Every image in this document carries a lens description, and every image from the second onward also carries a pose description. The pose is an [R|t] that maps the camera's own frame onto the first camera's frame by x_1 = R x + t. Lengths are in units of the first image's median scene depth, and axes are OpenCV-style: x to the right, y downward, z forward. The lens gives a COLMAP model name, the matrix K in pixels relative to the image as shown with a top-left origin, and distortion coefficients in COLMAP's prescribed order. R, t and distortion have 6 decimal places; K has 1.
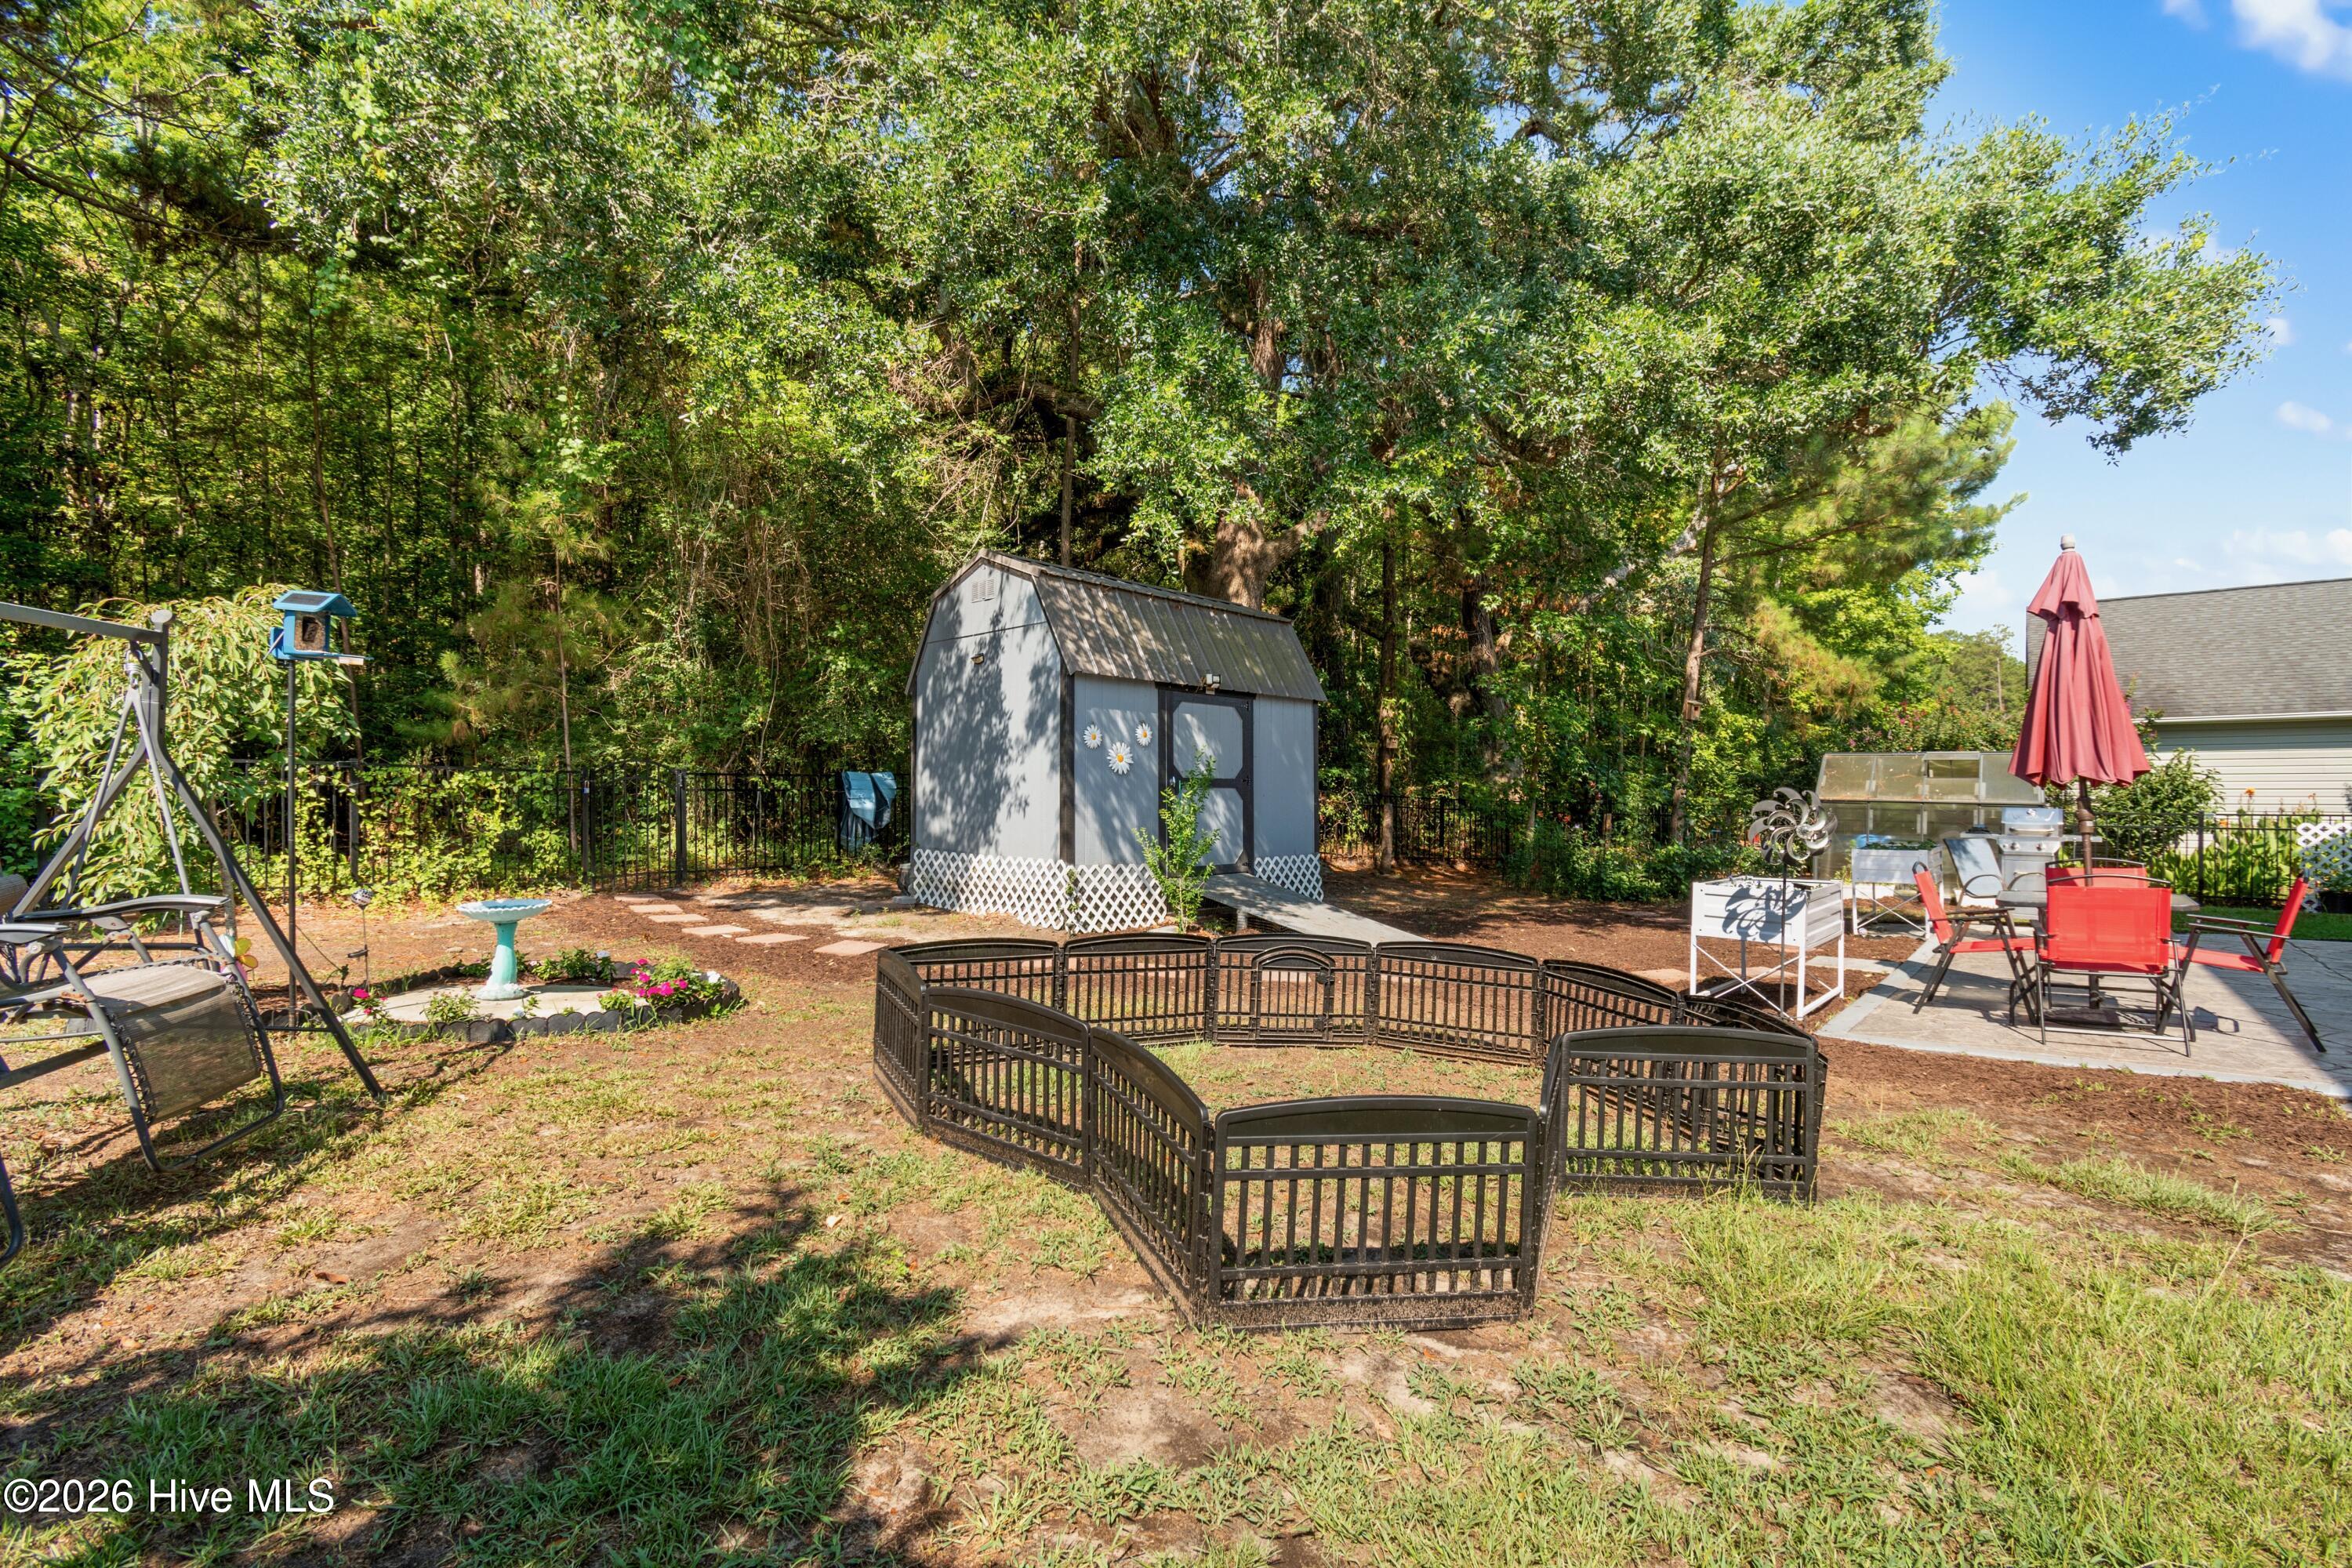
lens RADIAL K [[1041.1, 0, 1186.6], [0, 1041.1, 773.0], [0, 0, 1]] dist [0.003007, -0.002884]
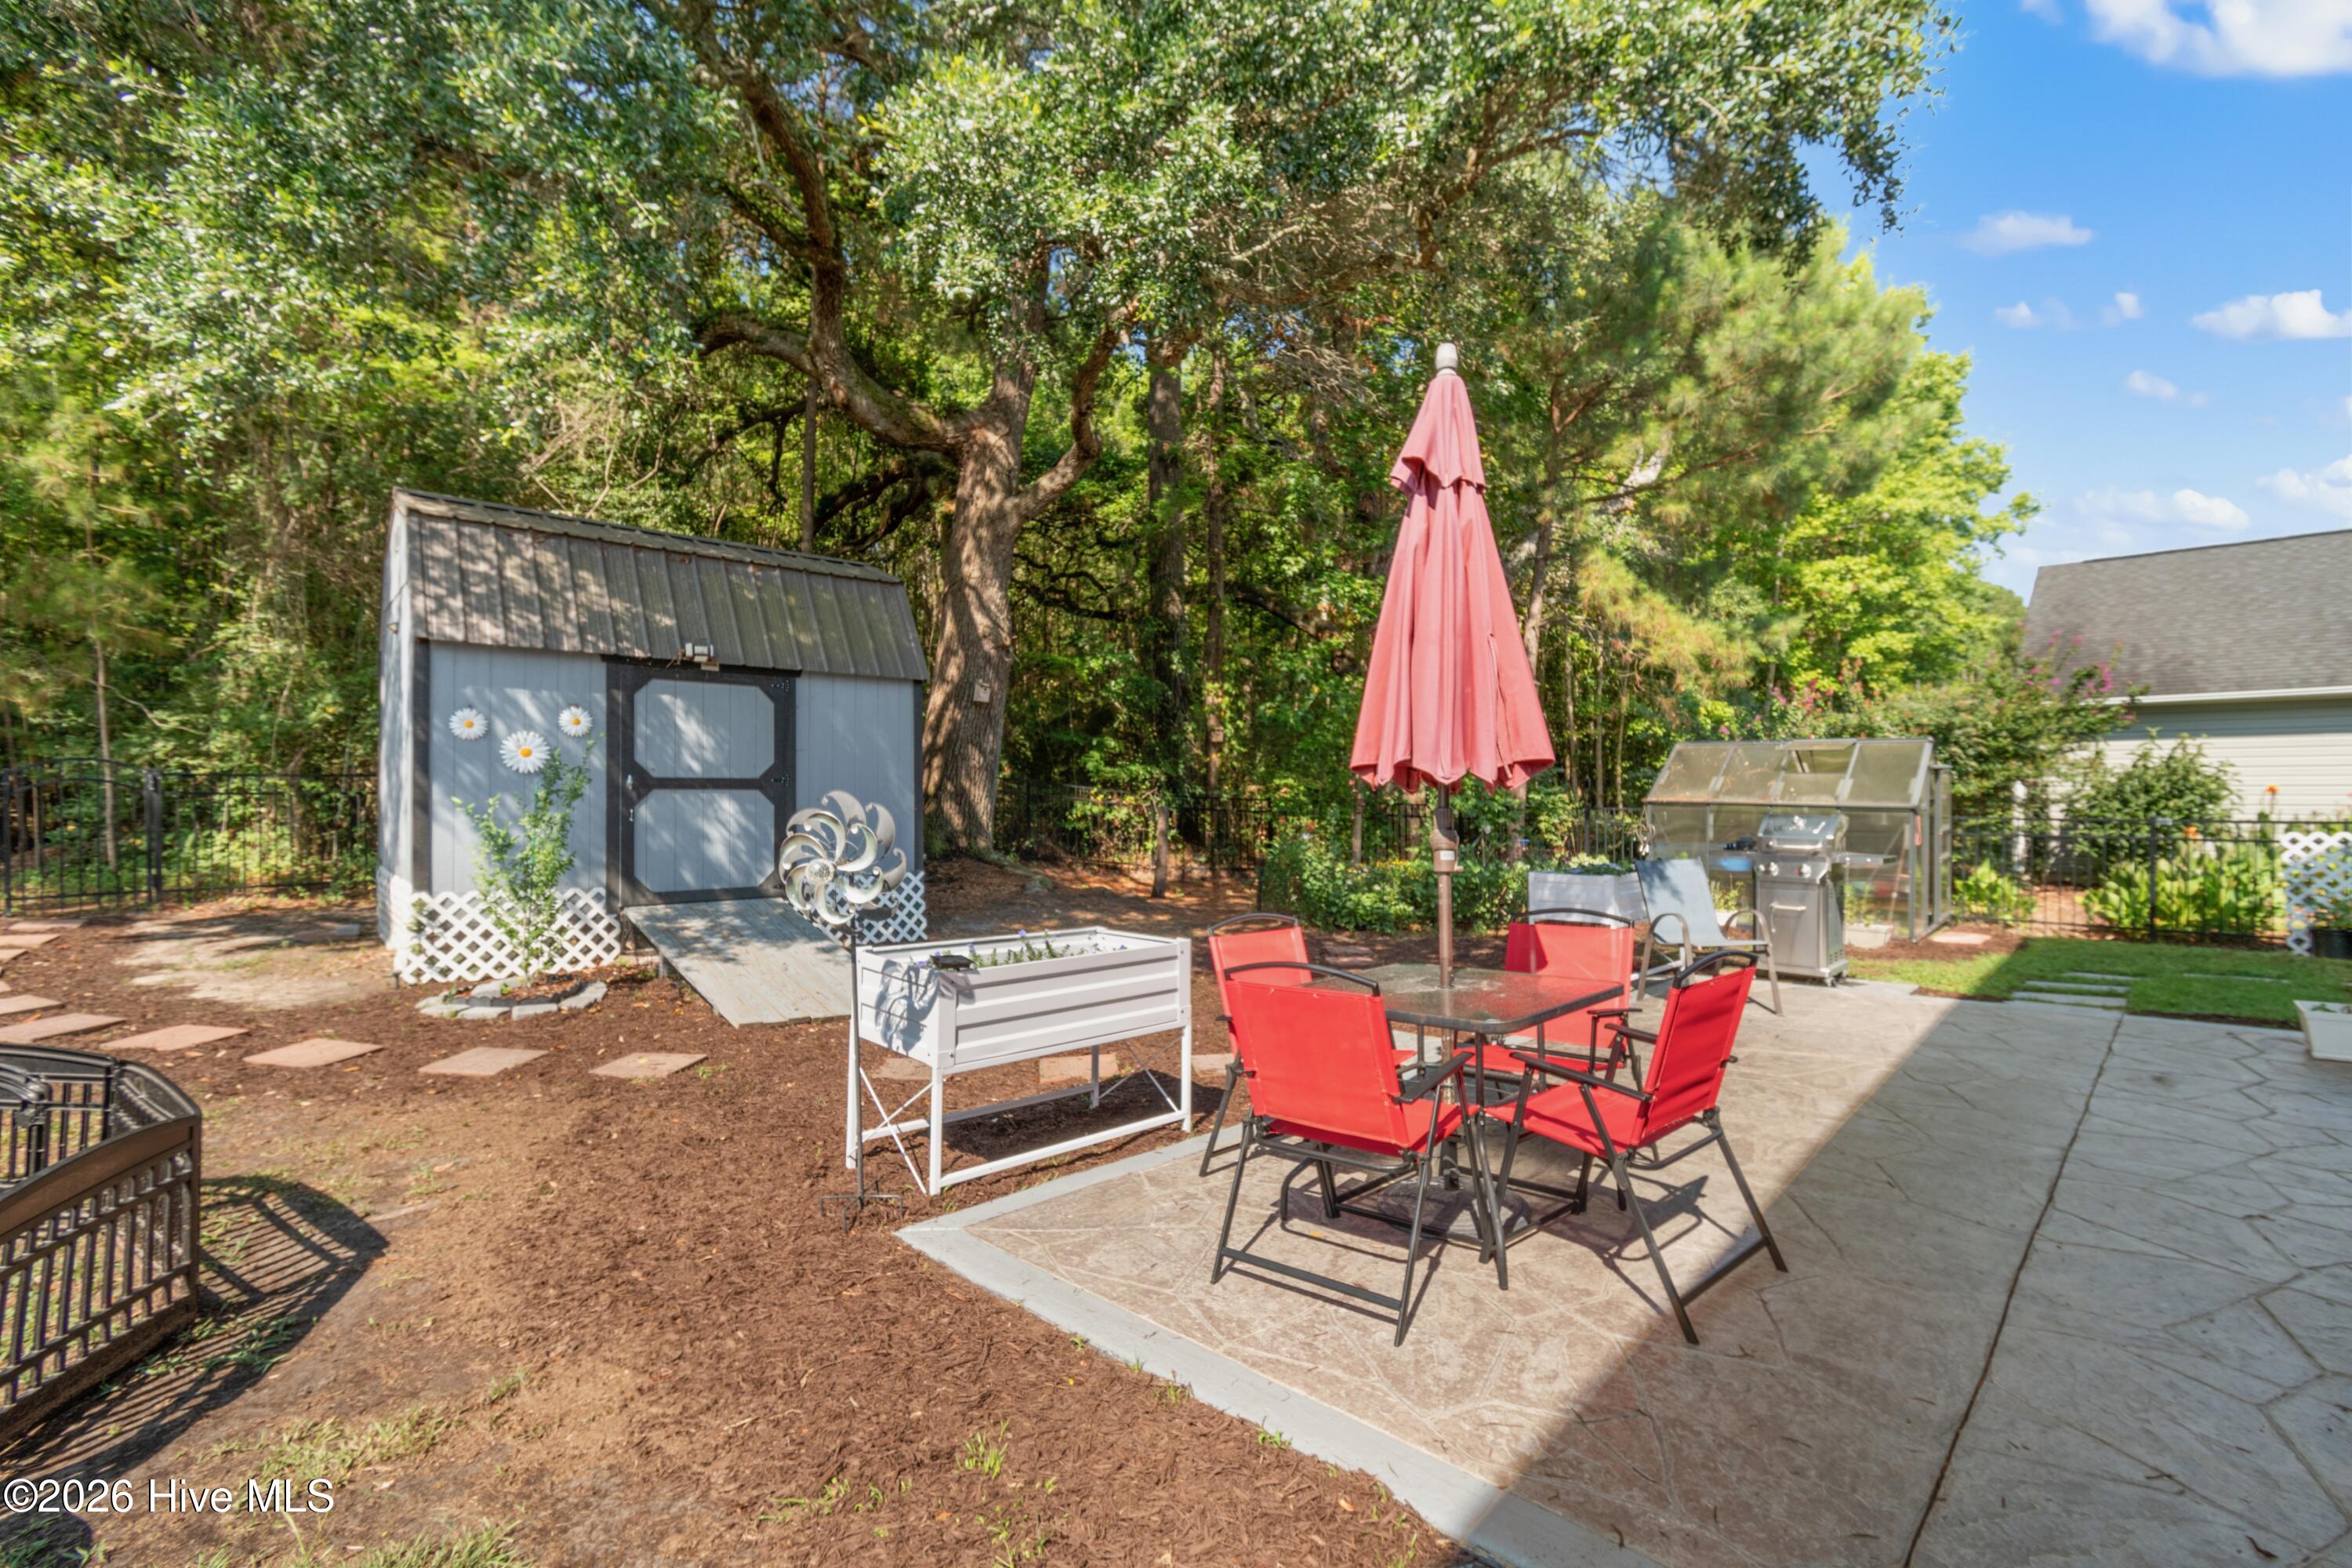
lens RADIAL K [[1041.1, 0, 1178.2], [0, 1041.1, 785.0], [0, 0, 1]] dist [0.003007, -0.002884]
pose [[0.996360, -0.002778, -0.085200, 0.339444], [0.003974, 0.999896, 0.013872, 0.000956], [0.085153, -0.014160, 0.996267, 0.194643]]
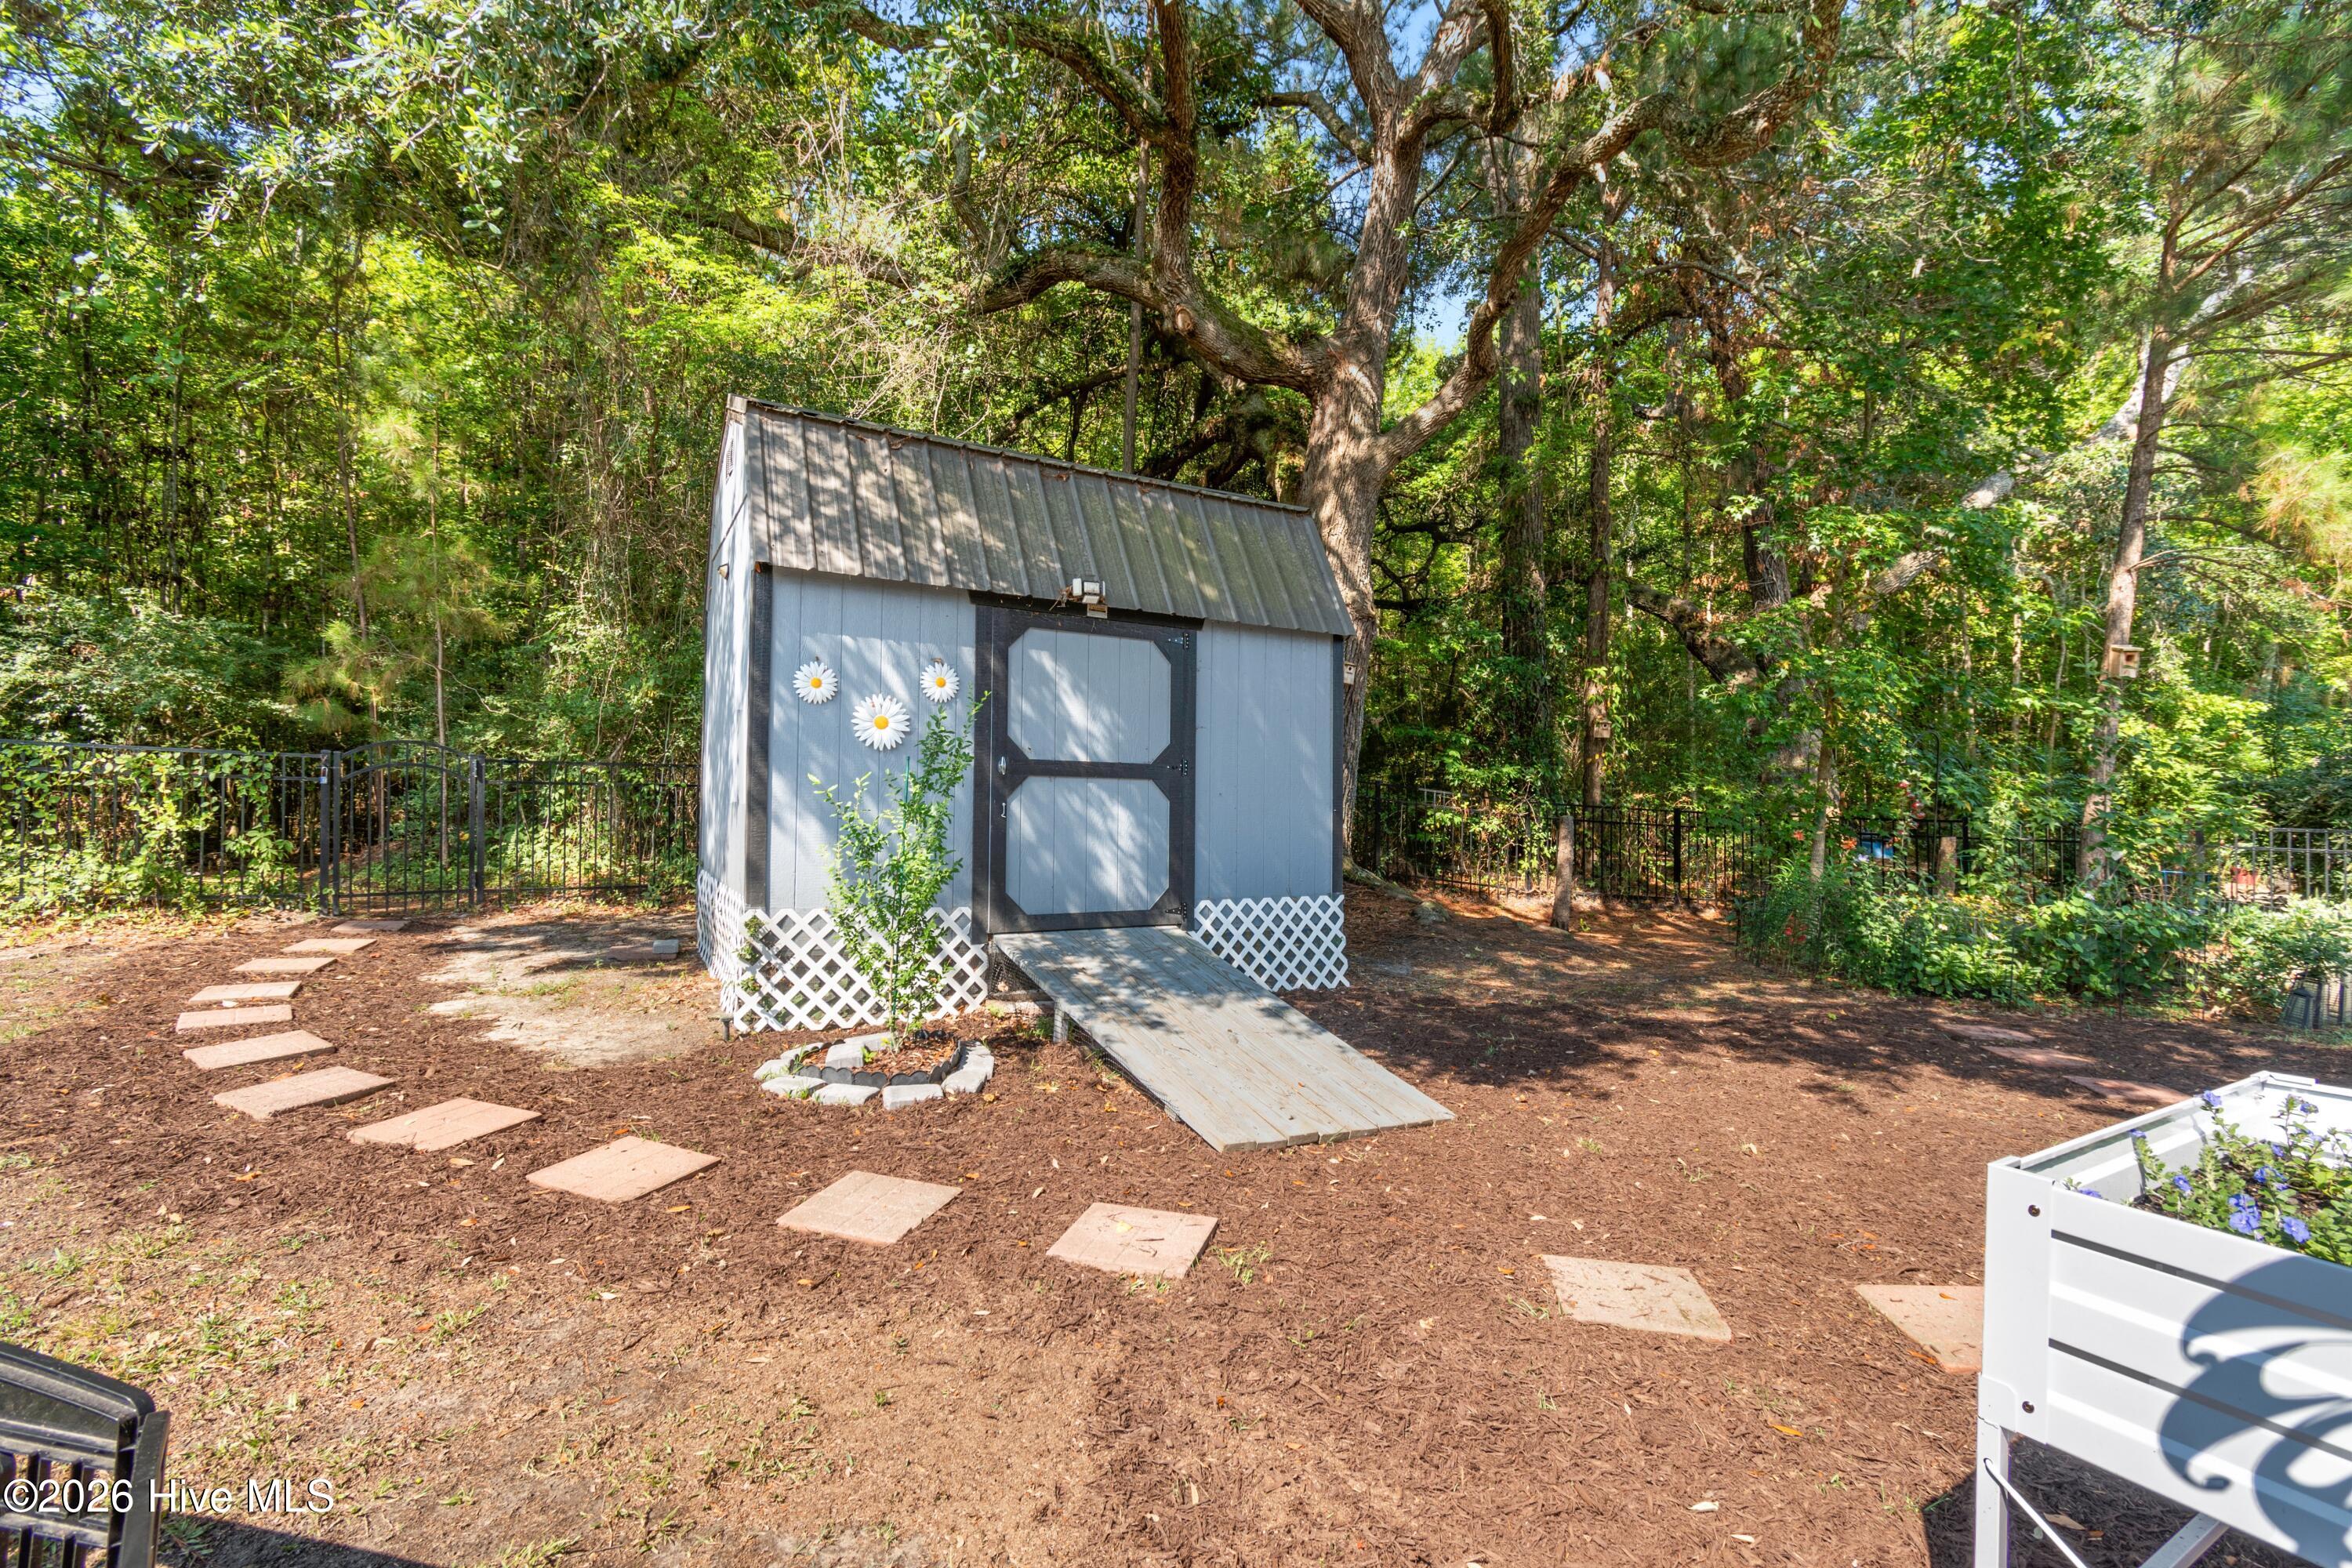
lens RADIAL K [[1041.1, 0, 1178.5], [0, 1041.1, 773.9], [0, 0, 1]] dist [0.003007, -0.002884]
pose [[0.956555, 0.001009, -0.291551, 0.183427], [-0.004577, 0.999923, -0.011555, 0.013896], [0.291517, 0.012388, 0.956485, 0.352686]]
